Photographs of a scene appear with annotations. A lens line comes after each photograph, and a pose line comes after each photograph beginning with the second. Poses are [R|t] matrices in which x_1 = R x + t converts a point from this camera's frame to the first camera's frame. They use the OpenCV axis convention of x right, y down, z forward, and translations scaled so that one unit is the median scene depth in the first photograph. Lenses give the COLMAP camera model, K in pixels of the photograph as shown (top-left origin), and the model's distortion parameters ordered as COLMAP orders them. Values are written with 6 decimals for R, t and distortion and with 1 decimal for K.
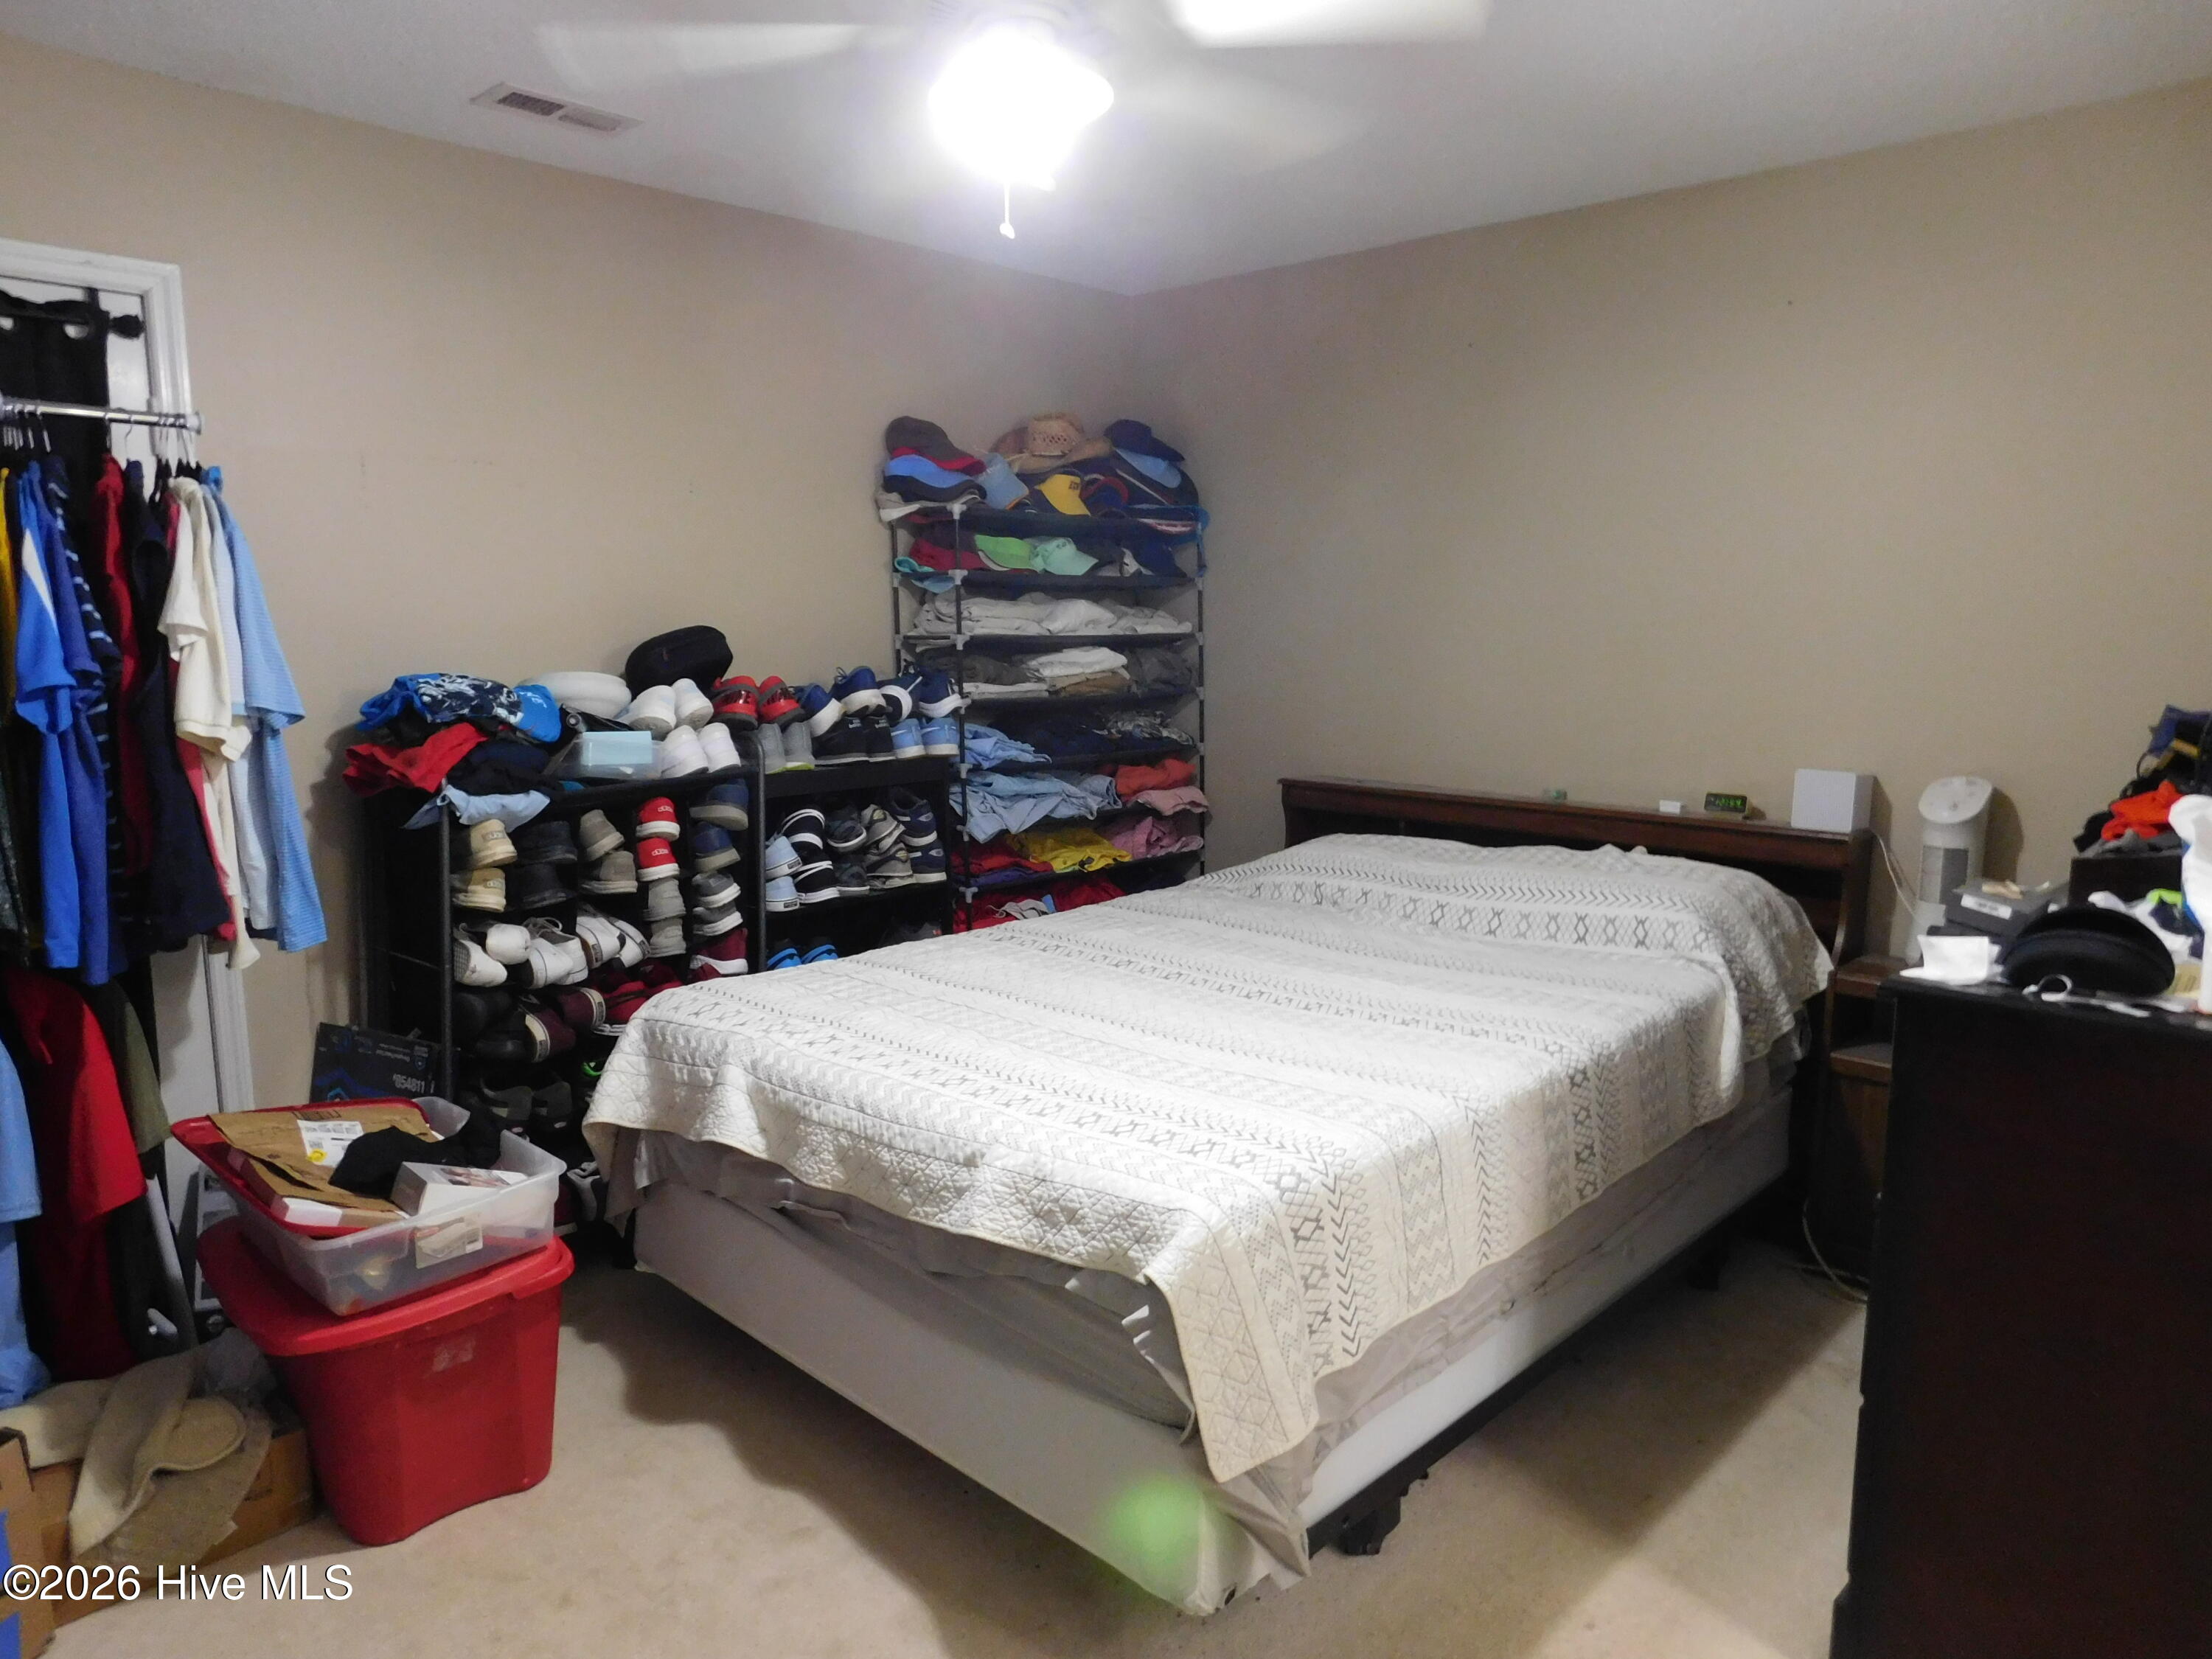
lens RADIAL K [[1475.7, 0, 1108.0], [0, 1475.7, 839.6], [0, 0, 1]] dist [-0.007571, -0.001823]
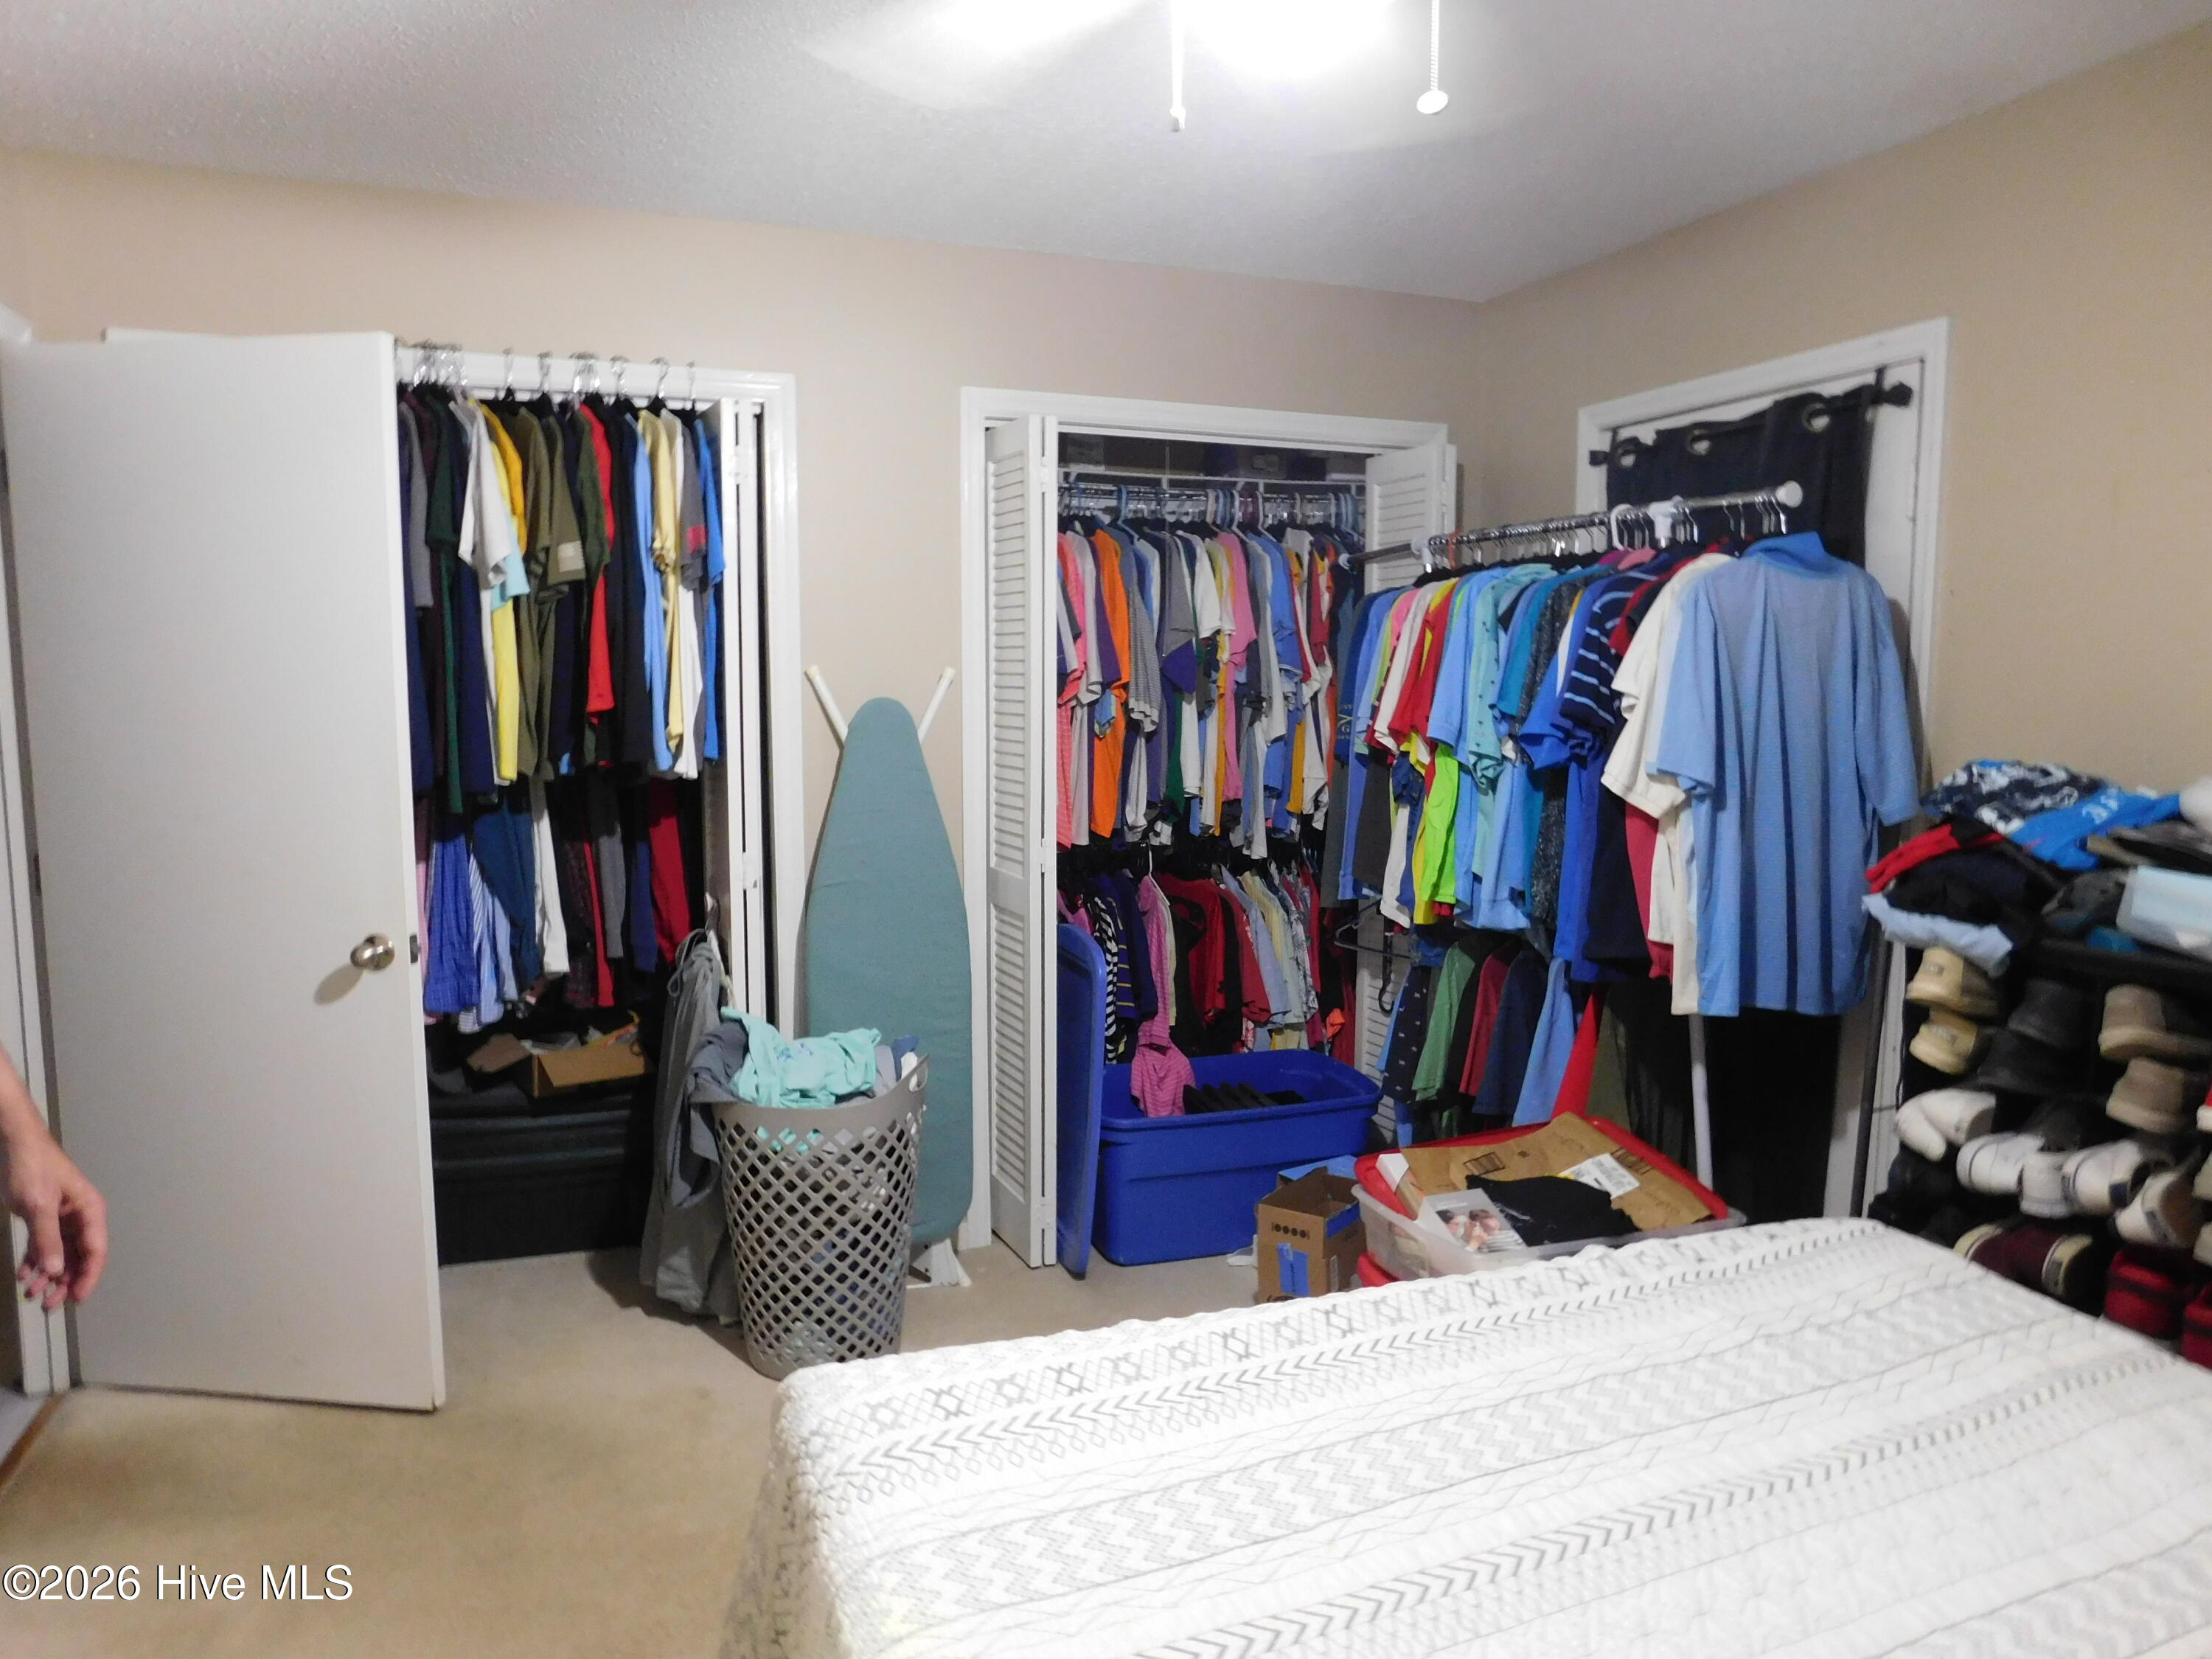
lens RADIAL K [[1475.7, 0, 1110.0], [0, 1475.7, 816.9], [0, 0, 1]] dist [-0.007571, -0.001823]
pose [[-0.432010, 0.091624, -0.897202, 0.483575], [-0.146858, 0.974401, 0.170221, -0.156708], [0.889831, 0.205299, -0.407496, 0.961670]]
